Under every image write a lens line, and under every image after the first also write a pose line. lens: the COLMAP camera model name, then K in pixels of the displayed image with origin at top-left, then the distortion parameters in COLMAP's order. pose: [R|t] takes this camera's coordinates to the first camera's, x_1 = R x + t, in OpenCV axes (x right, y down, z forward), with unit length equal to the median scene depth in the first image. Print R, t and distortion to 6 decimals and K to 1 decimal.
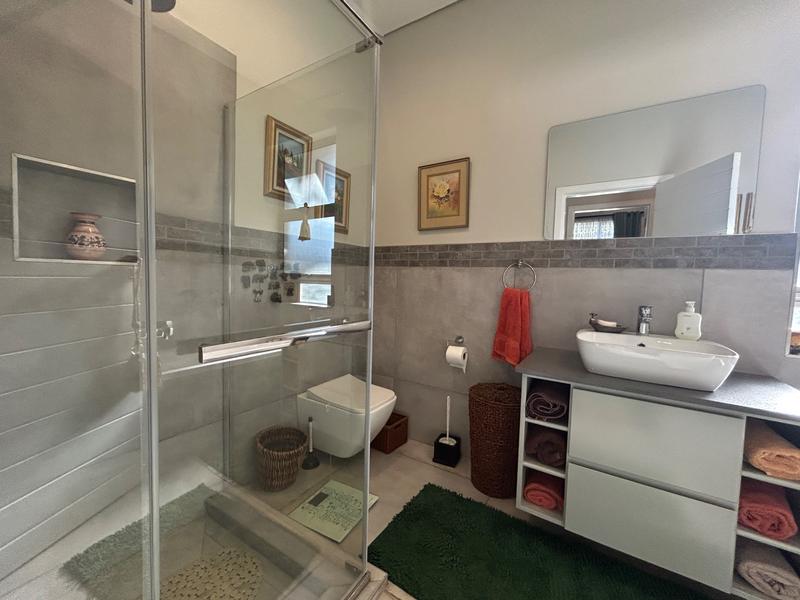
lens RADIAL K [[325.2, 0, 397.7], [0, 325.2, 298.1], [0, 0, 1]] dist [-0.001693, 0.000817]
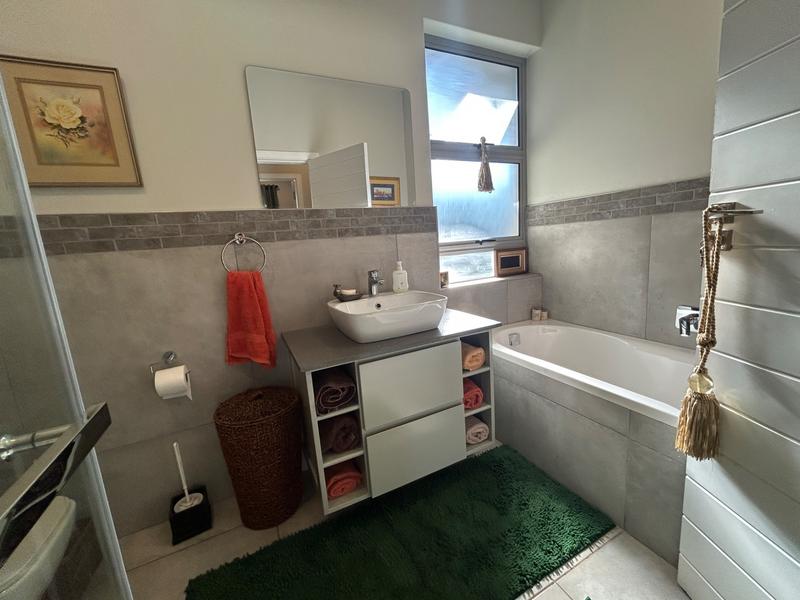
lens RADIAL K [[325.2, 0, 402.3], [0, 325.2, 297.2], [0, 0, 1]] dist [-0.001693, 0.000817]
pose [[0.516280, -0.209043, 0.830515, -0.104318], [0.140919, 0.977270, 0.158381, -0.036482], [-0.844746, 0.035267, 0.534004, 0.246102]]
